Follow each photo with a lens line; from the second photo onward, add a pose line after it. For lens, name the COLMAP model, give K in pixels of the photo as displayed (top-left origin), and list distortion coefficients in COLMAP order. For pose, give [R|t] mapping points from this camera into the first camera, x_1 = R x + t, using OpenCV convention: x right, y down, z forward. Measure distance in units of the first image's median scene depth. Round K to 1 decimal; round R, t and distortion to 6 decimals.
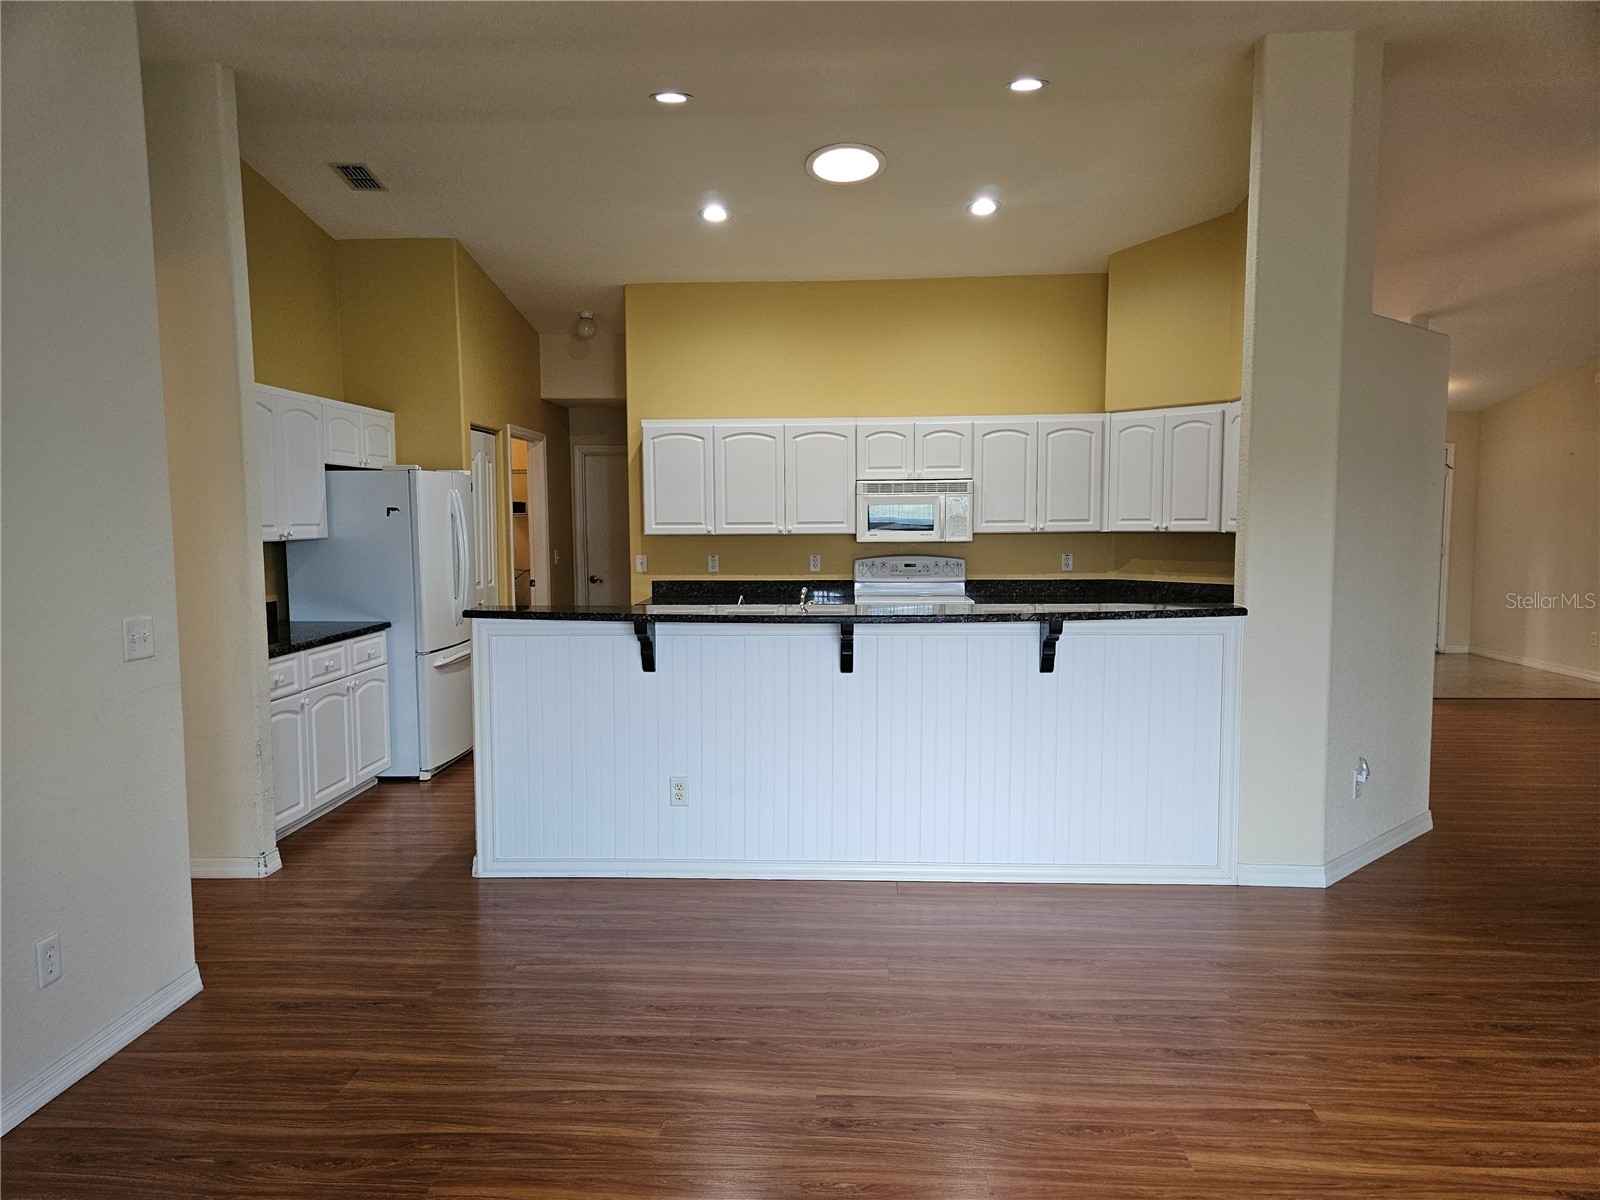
lens RADIAL K [[1066.2, 0, 798.3], [0, 1066.2, 600.8], [0, 0, 1]] dist [-0.003423, -0.008585]
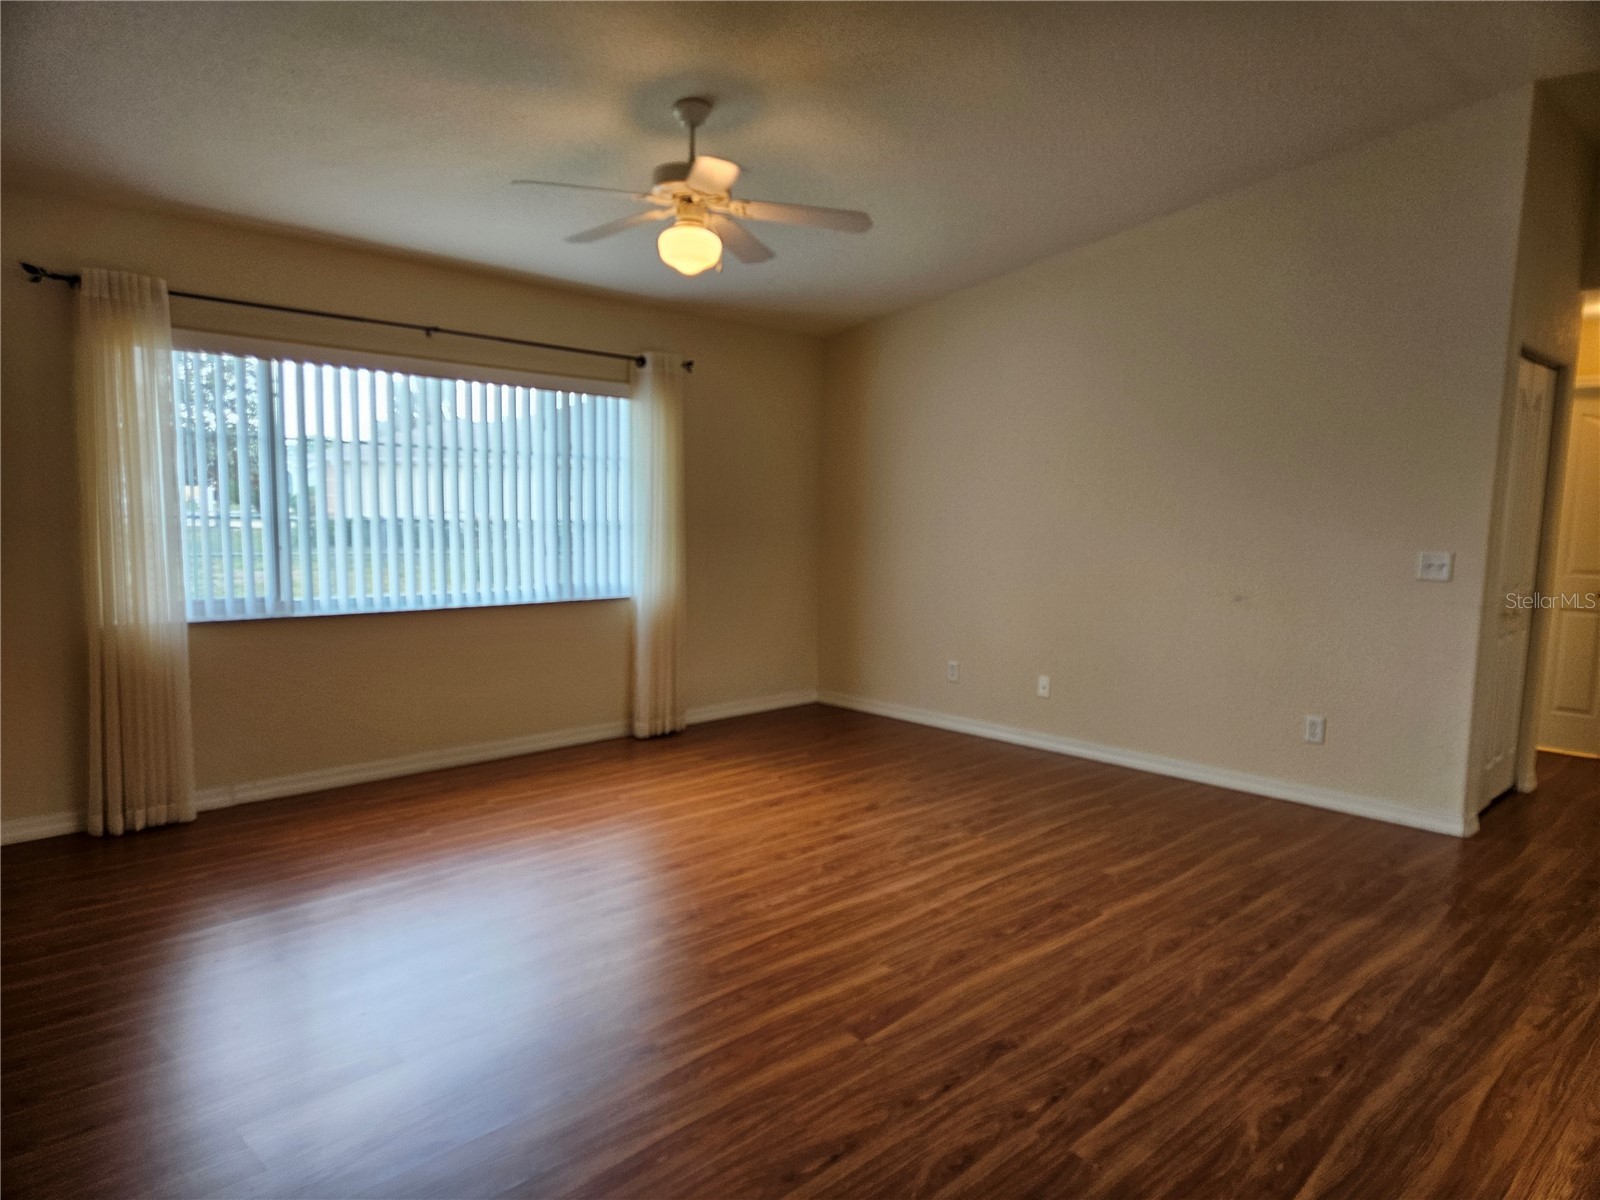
lens RADIAL K [[1066.2, 0, 799.5], [0, 1066.2, 604.7], [0, 0, 1]] dist [-0.003423, -0.008585]
pose [[-0.659463, 0.072869, -0.748197, 1.263725], [-0.077343, 0.983432, 0.163950, -0.106801], [0.747748, 0.165987, -0.642901, 1.543020]]
